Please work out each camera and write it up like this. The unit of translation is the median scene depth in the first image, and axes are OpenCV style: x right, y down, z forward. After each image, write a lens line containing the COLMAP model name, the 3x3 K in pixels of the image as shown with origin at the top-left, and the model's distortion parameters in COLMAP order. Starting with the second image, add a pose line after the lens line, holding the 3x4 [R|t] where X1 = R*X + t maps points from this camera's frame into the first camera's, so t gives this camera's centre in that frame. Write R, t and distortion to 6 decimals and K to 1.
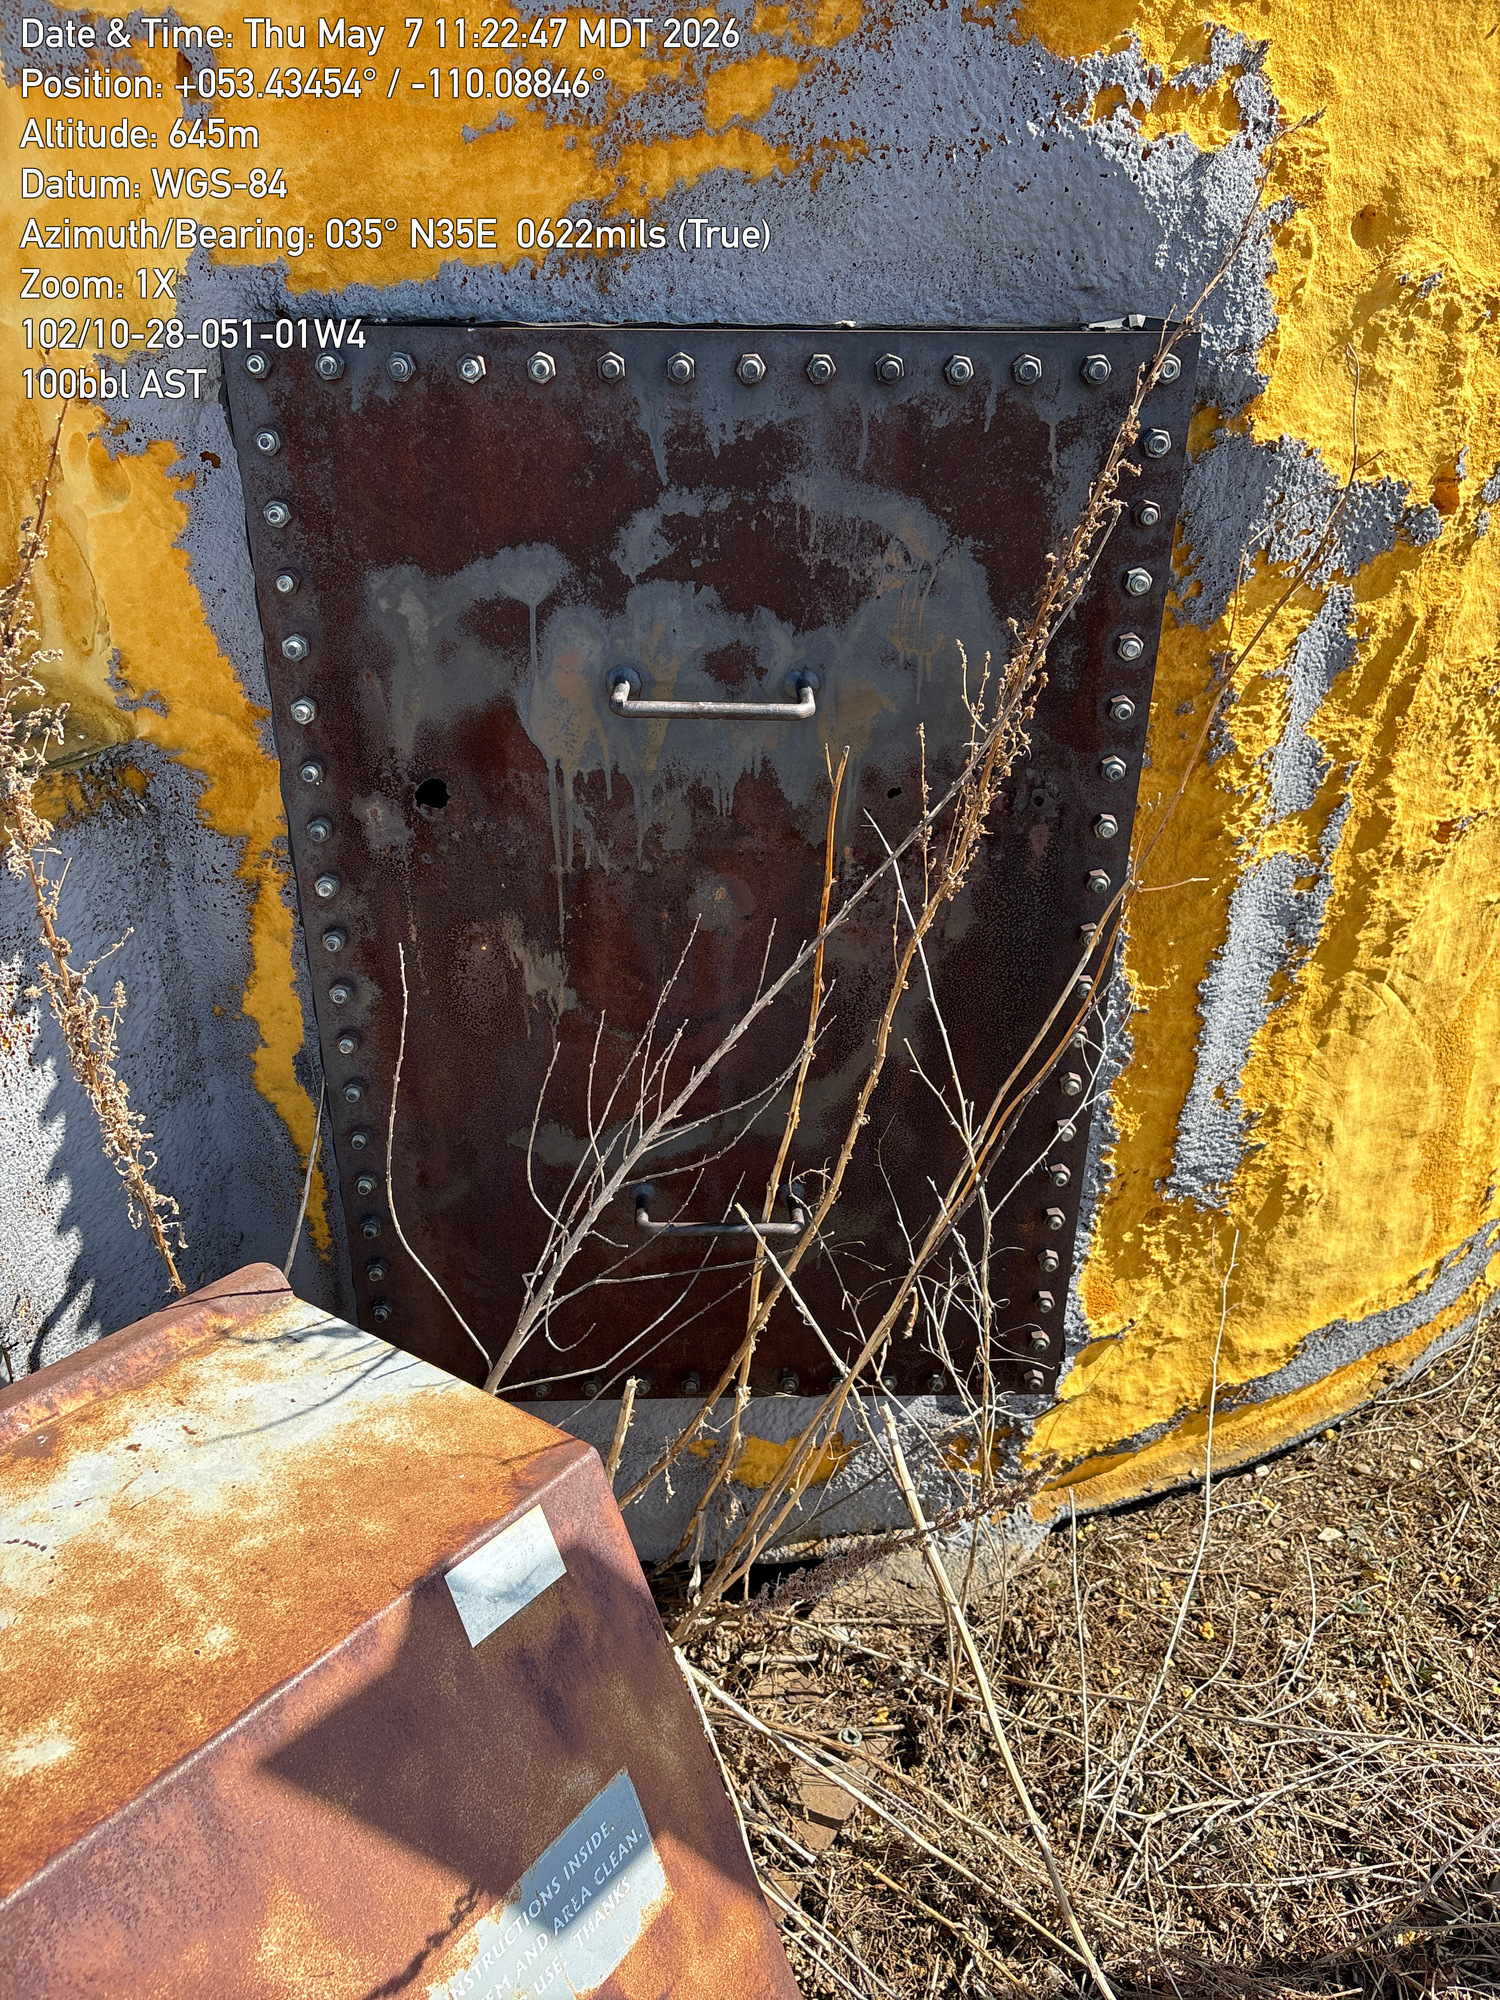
lens RADIAL K [[1463.5, 0, 742.0], [0, 1463.5, 1011.0], [0, 0, 1]] dist [0.044210, -0.056783]
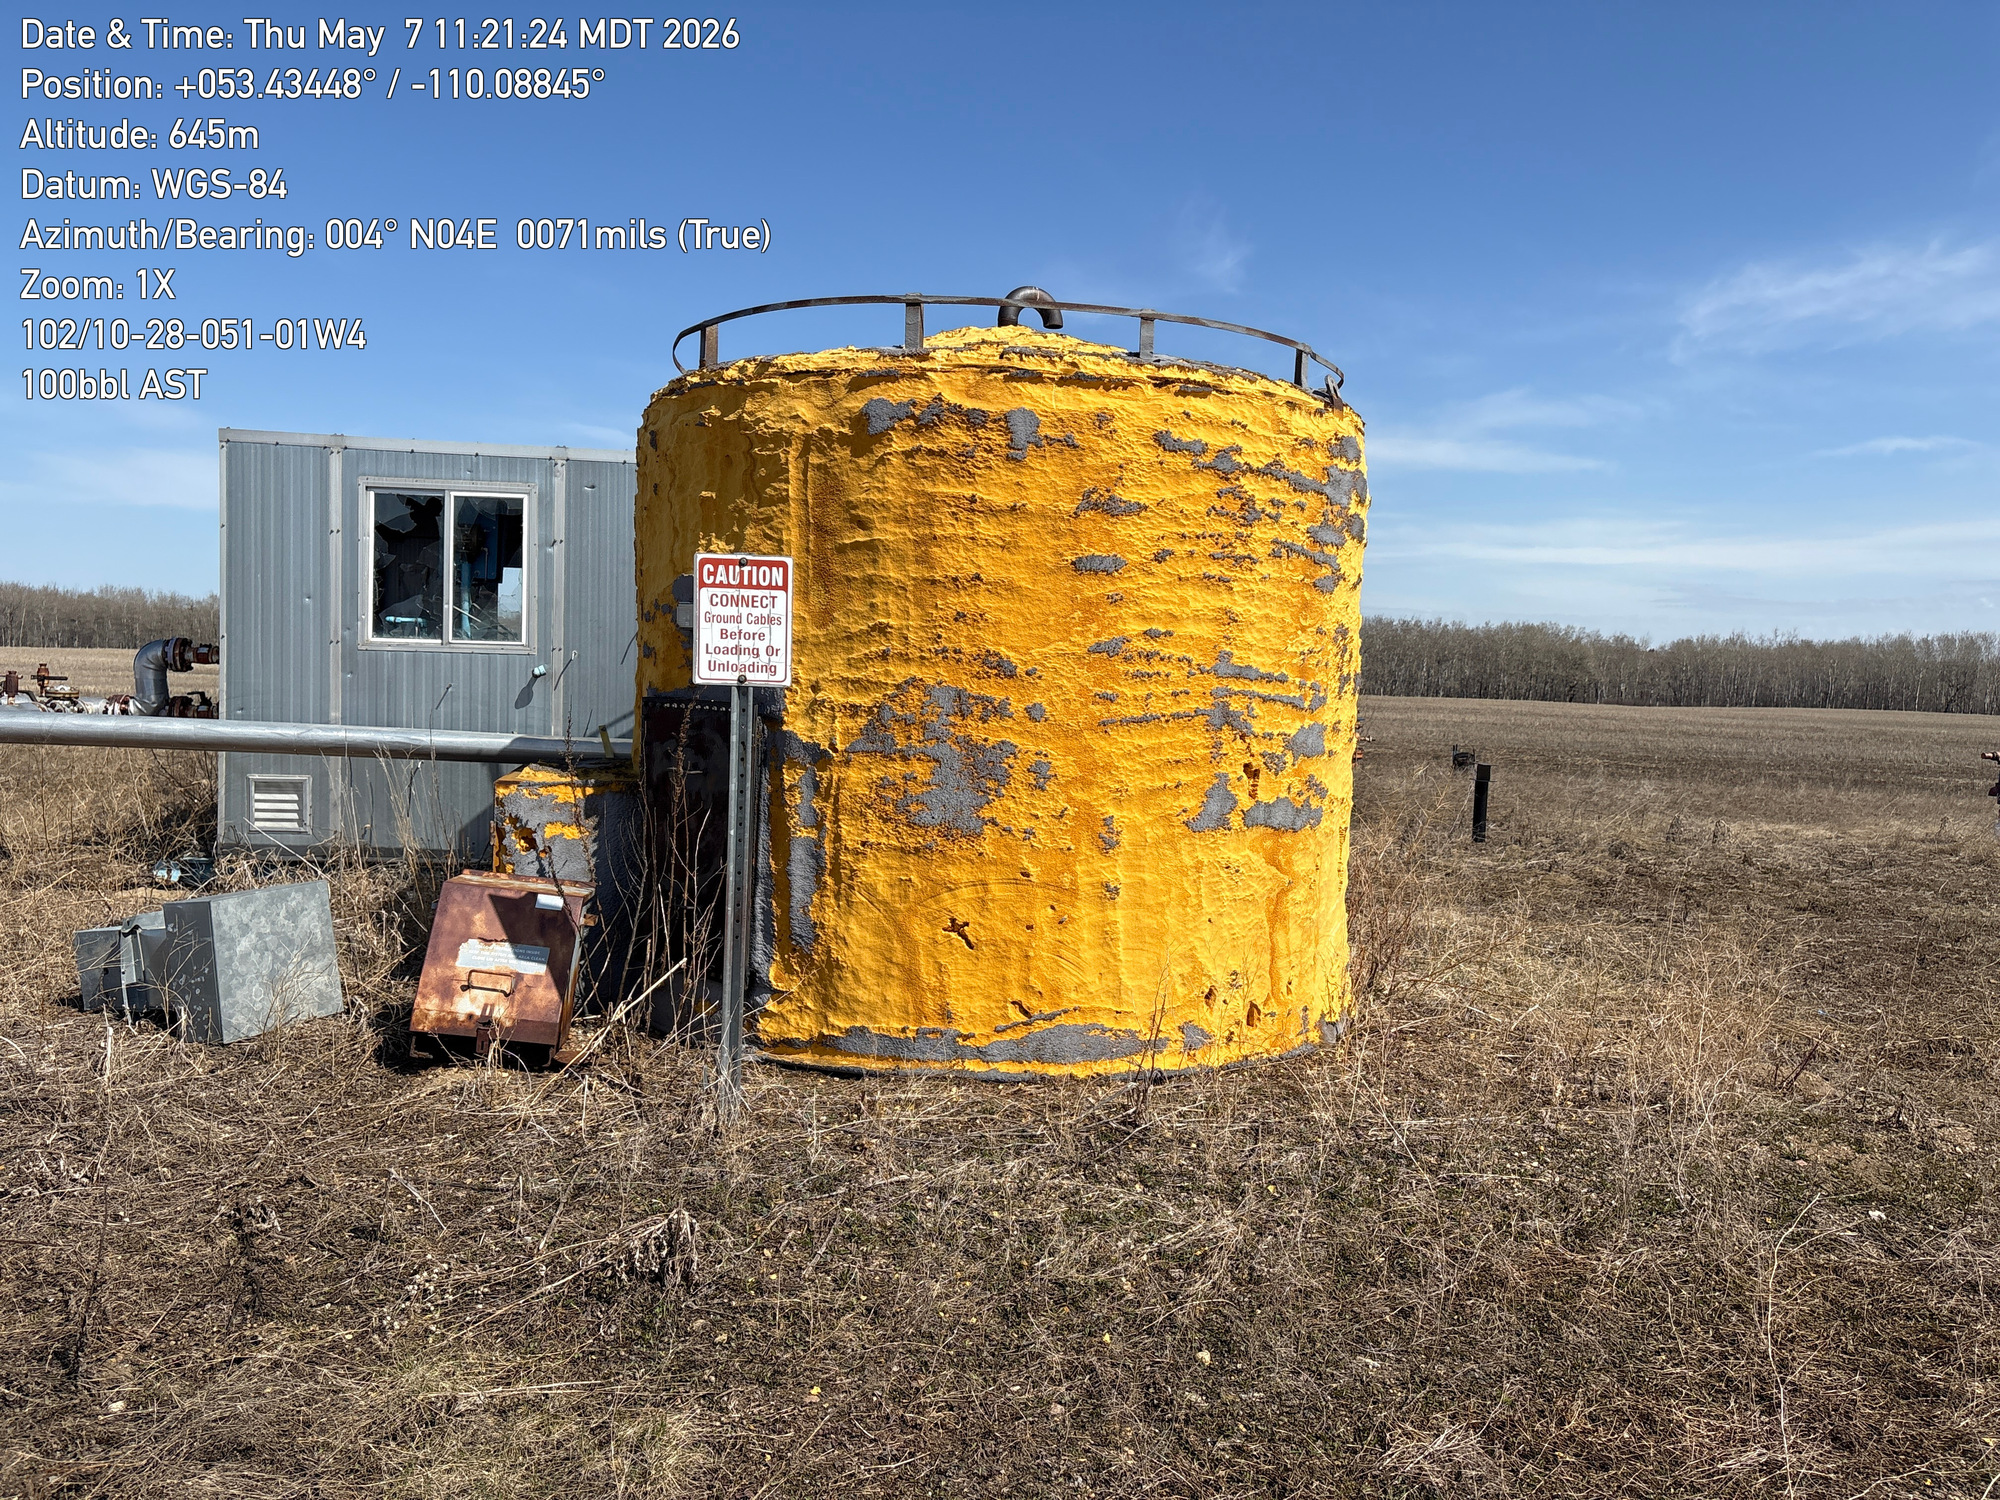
lens RADIAL K [[1463.5, 0, 1046.7], [0, 1463.5, 753.0], [0, 0, 1]] dist [0.044210, -0.056783]
pose [[0.734129, 0.061676, -0.676204, 3.876448], [-0.354030, 0.884558, -0.303677, 0.727049], [0.579412, 0.462335, 0.671214, -1.457572]]
